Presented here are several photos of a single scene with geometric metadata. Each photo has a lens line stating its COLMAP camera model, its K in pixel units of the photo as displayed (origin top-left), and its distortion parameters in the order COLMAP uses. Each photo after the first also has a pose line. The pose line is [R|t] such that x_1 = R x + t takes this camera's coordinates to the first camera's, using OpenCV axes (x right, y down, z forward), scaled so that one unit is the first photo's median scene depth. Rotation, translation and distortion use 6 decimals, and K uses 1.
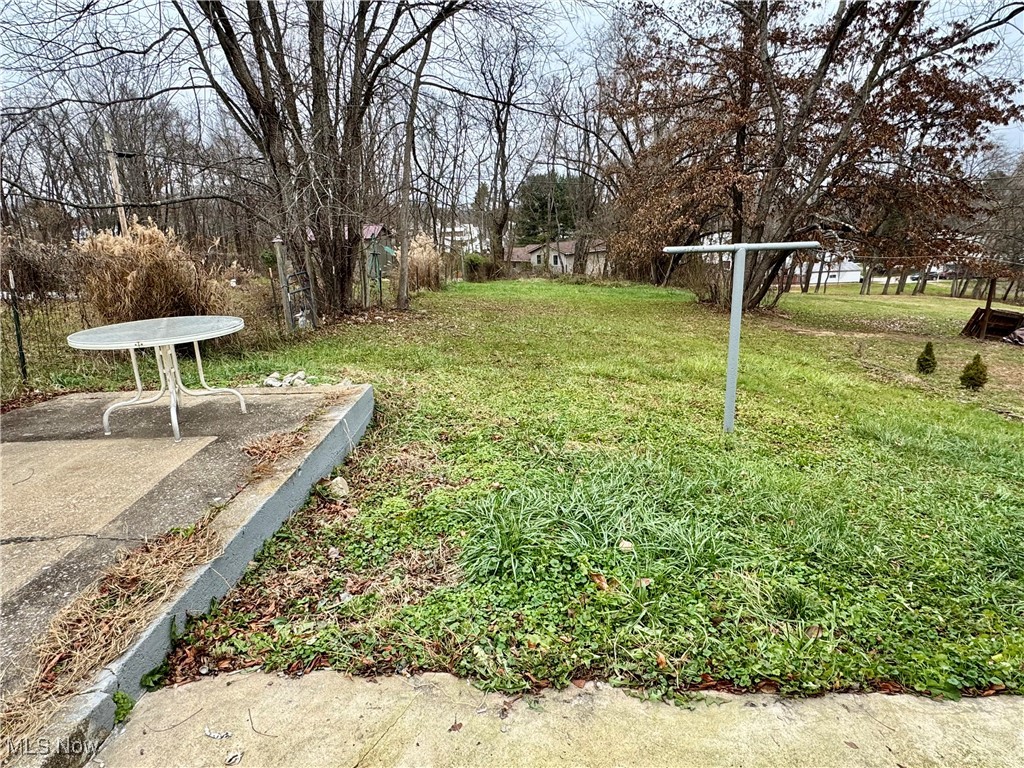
lens RADIAL K [[596.5, 0, 506.5], [0, 596.5, 390.4], [0, 0, 1]] dist [-0.001655, 0.002518]
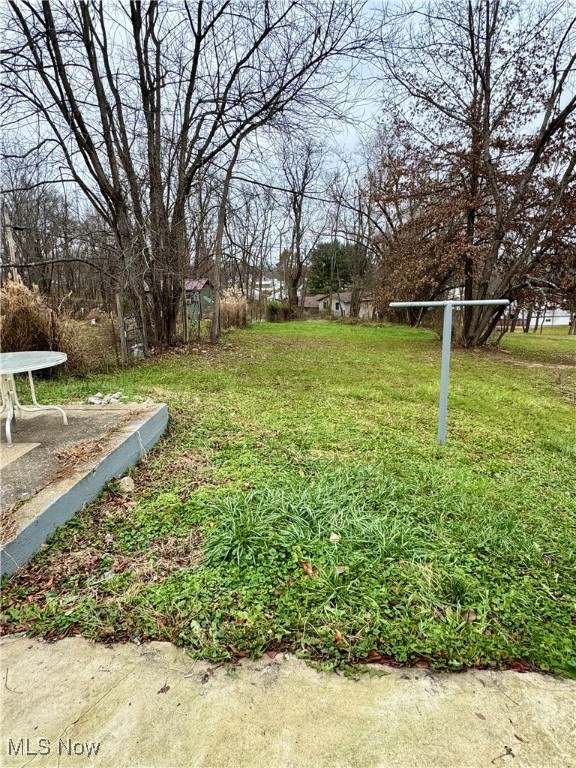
lens RADIAL K [[447.4, 0, 287.4], [0, 447.4, 384.7], [0, 0, 1]] dist [-0.001655, 0.002518]
pose [[0.999465, 0.014784, -0.029157, 0.033100], [-0.015937, 0.999085, -0.039700, -0.007890], [0.028544, 0.040144, 0.998786, 0.006323]]
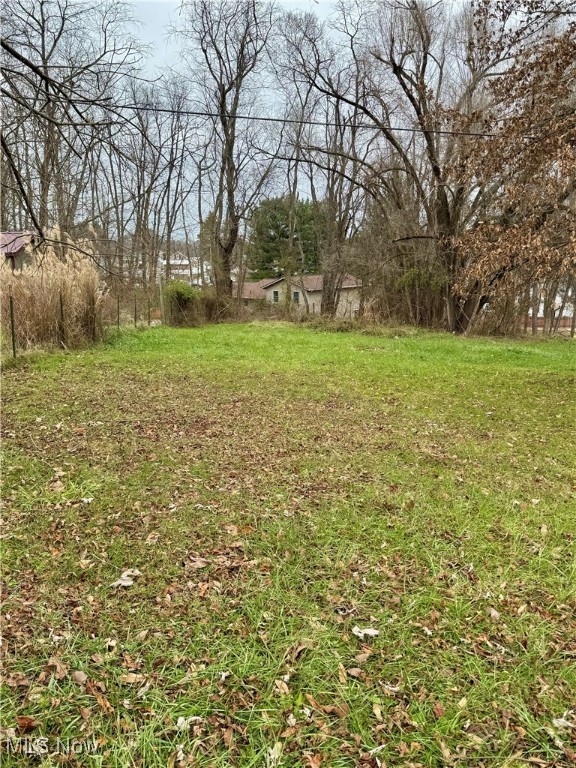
lens RADIAL K [[675.4, 0, 294.2], [0, 675.4, 387.0], [0, 0, 1]] dist [0.103463, -0.184823]
pose [[0.996475, 0.001426, 0.083875, 0.020298], [0.005724, 0.996369, -0.084946, -0.226533], [-0.083692, 0.085127, 0.992849, 1.135328]]
